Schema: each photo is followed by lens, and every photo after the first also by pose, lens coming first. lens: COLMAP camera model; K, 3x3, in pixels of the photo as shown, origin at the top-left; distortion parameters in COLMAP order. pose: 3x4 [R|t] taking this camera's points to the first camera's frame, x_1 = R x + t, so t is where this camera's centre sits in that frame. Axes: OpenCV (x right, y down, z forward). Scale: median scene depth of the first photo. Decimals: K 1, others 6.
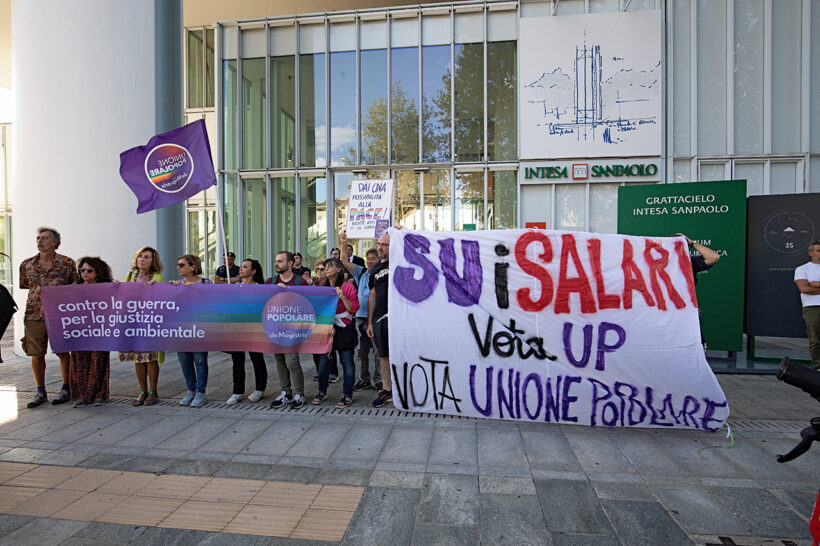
lens RADIAL K [[441.2, 0, 409.6], [0, 441.2, 274.6], [0, 0, 1]] dist [-0.020041, 0.001085]
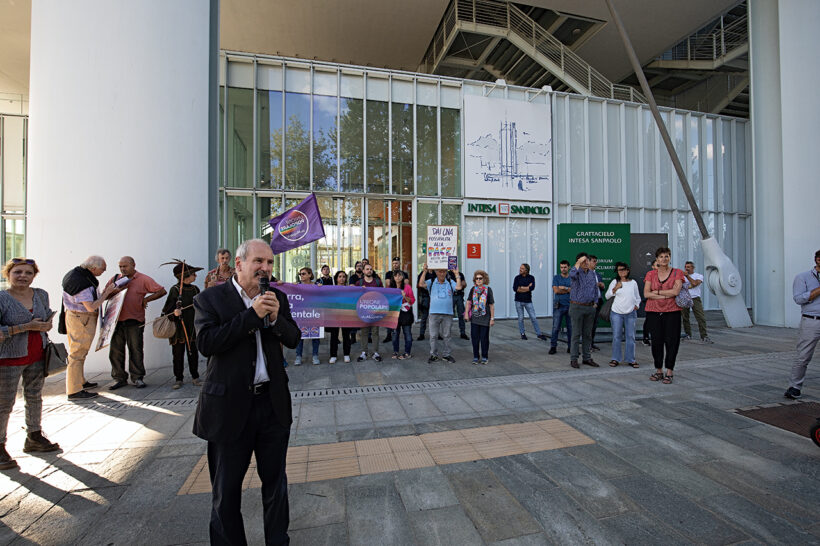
lens RADIAL K [[375.7, 0, 412.3], [0, 375.7, 275.2], [0, 0, 1]] dist [-0.031680, -0.000218]
pose [[0.935143, -0.001917, 0.354266, -0.320535], [0.009702, 0.999749, -0.020199, 0.000339], [-0.354138, 0.022326, 0.934927, -0.017199]]
